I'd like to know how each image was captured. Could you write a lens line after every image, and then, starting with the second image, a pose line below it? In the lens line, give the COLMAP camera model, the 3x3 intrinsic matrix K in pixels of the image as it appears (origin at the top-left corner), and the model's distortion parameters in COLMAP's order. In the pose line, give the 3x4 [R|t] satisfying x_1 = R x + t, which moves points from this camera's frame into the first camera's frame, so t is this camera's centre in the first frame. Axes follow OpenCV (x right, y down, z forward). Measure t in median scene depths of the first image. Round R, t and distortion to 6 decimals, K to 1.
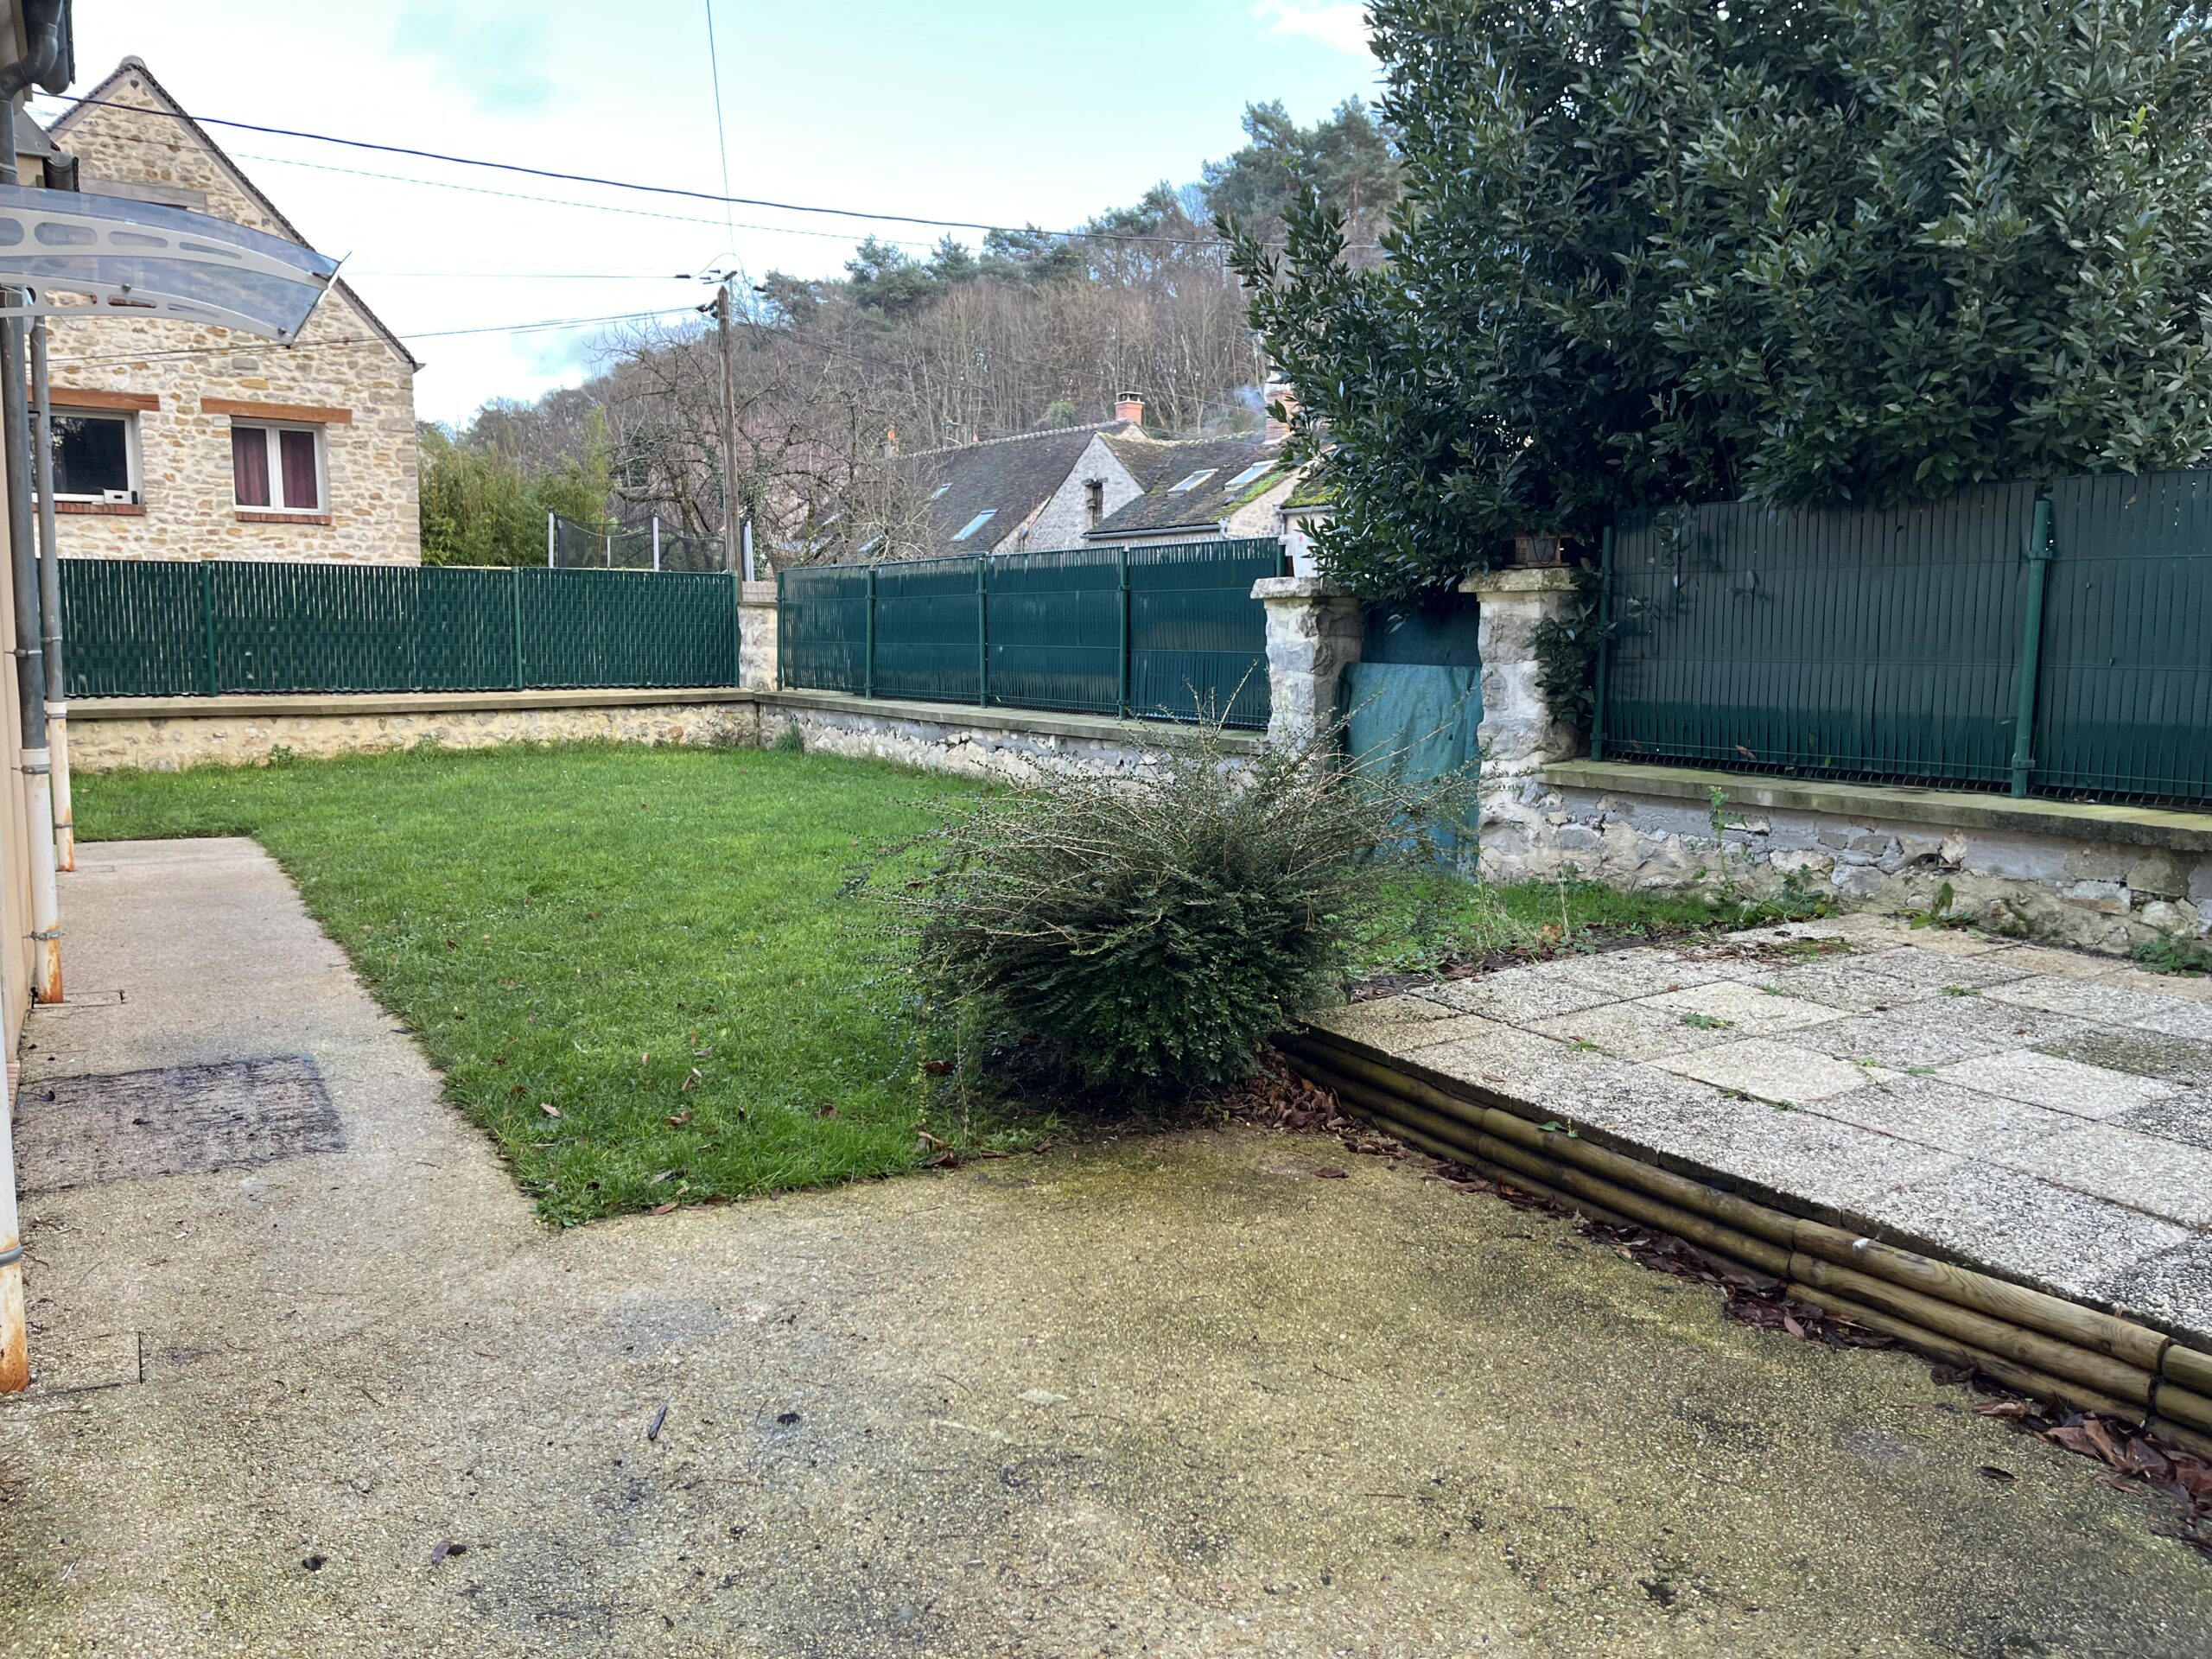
lens RADIAL K [[1665.5, 0, 1108.2], [0, 1665.5, 831.4], [0, 0, 1]] dist [0.066685, -0.089806]
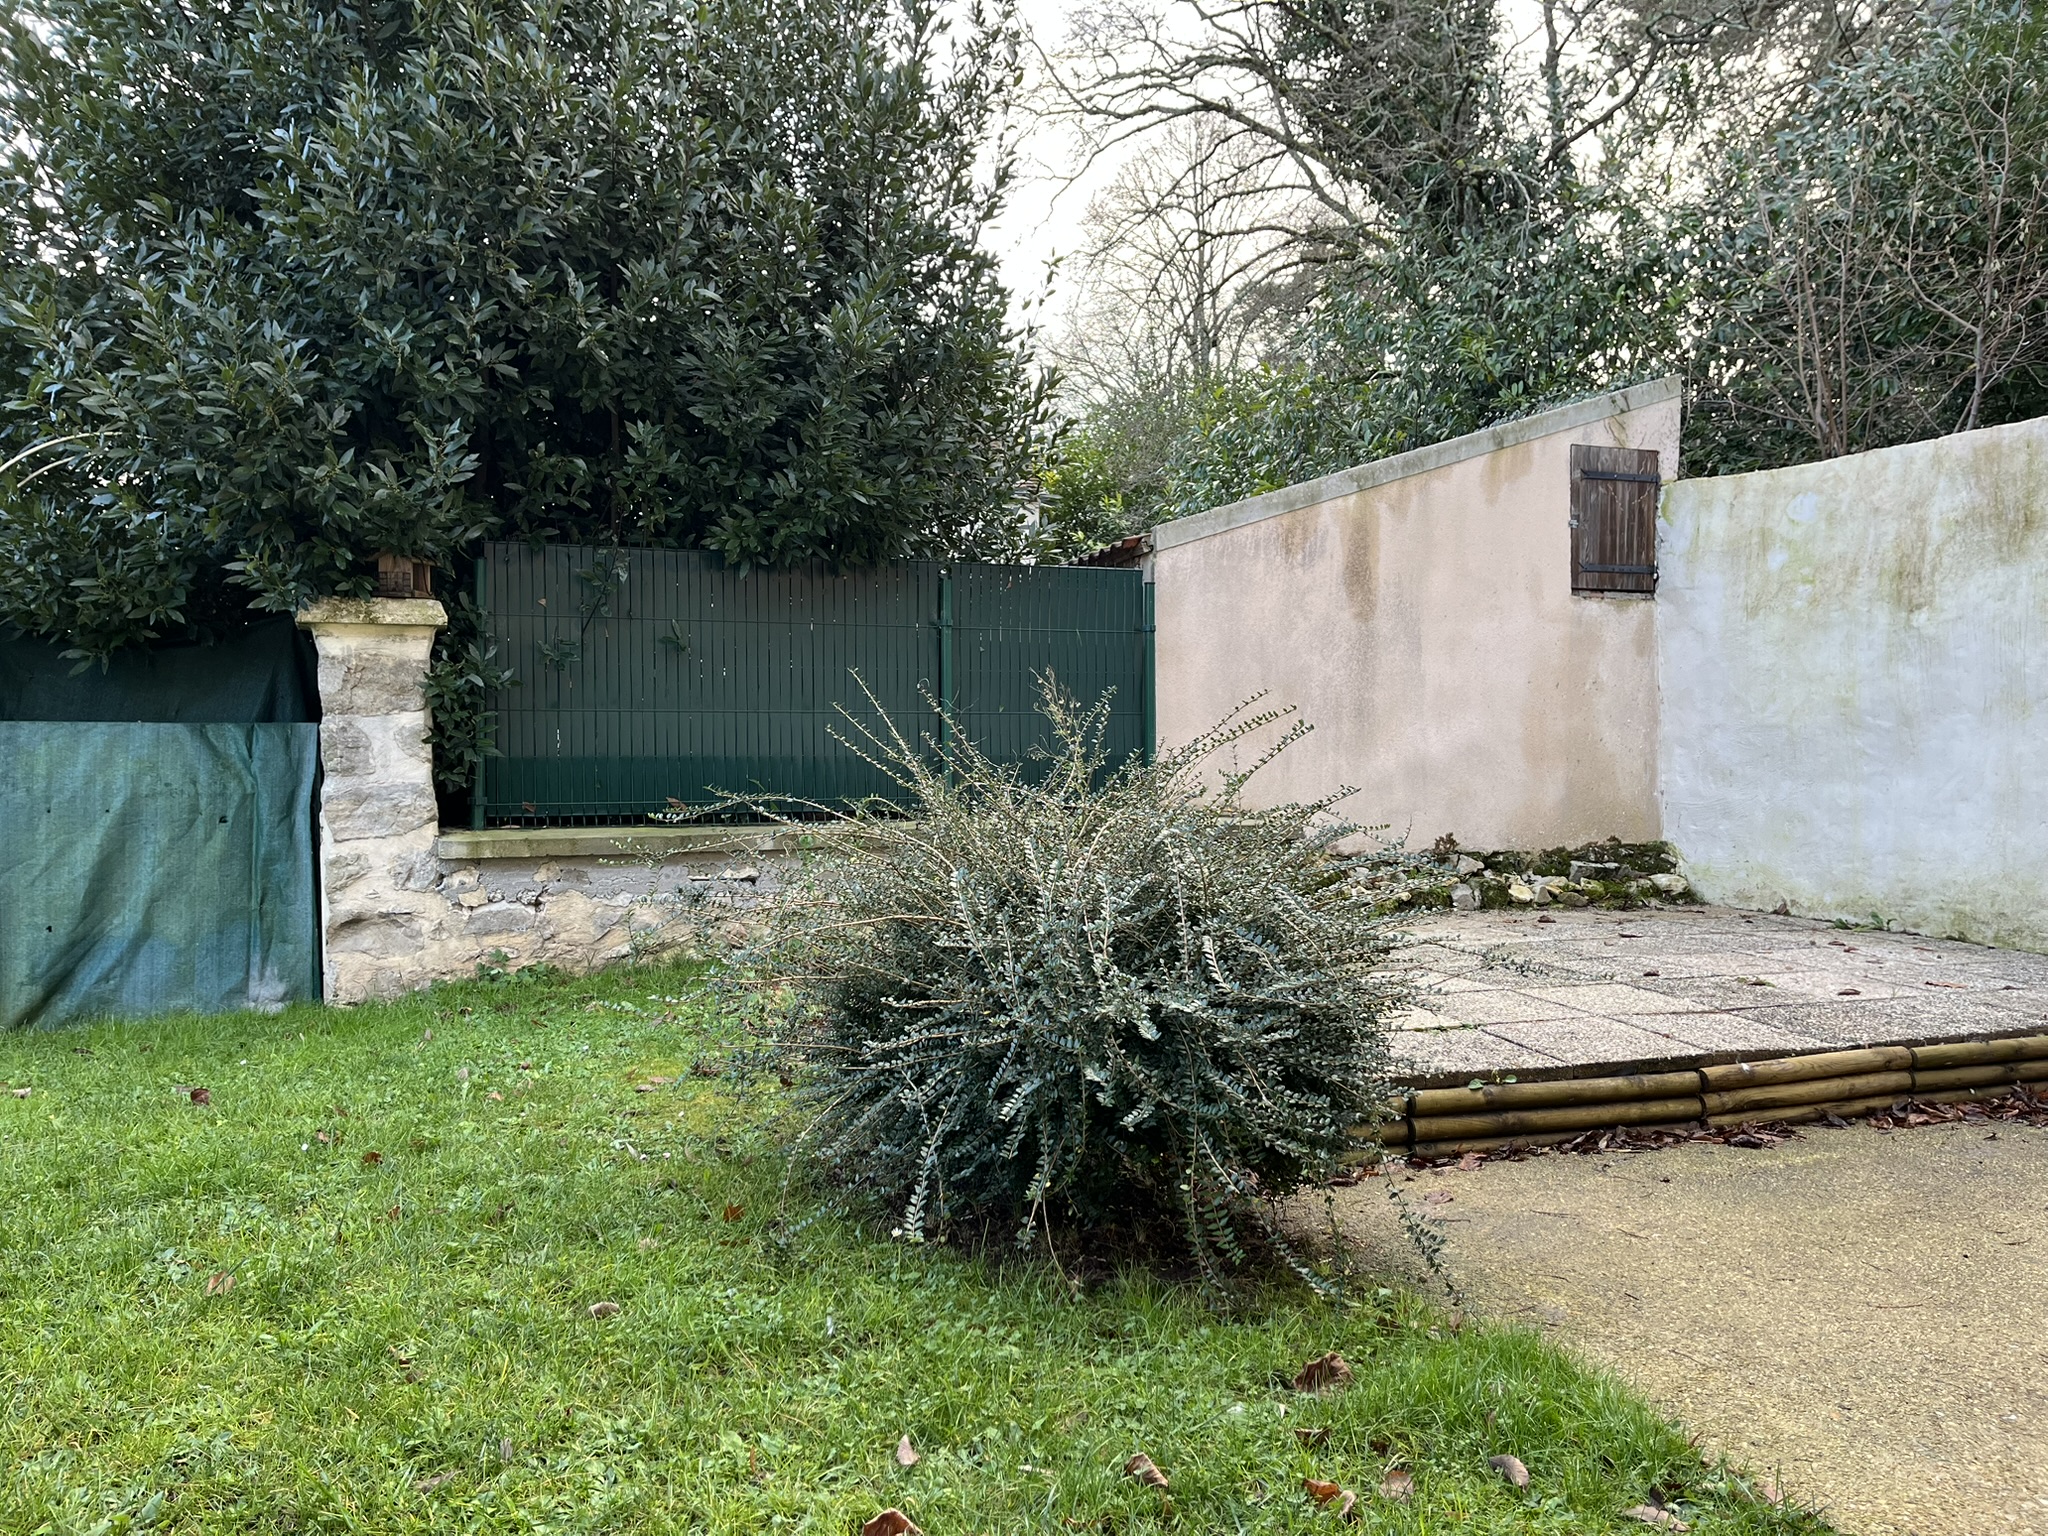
lens RADIAL K [[1542.1, 0, 1025.2], [0, 1542.1, 766.1], [0, 0, 1]] dist [0.066685, -0.089806]
pose [[0.222522, -0.011882, 0.974855, -0.426251], [0.126996, 0.991759, -0.016900, -0.026165], [-0.966621, 0.127564, 0.222197, 0.565280]]
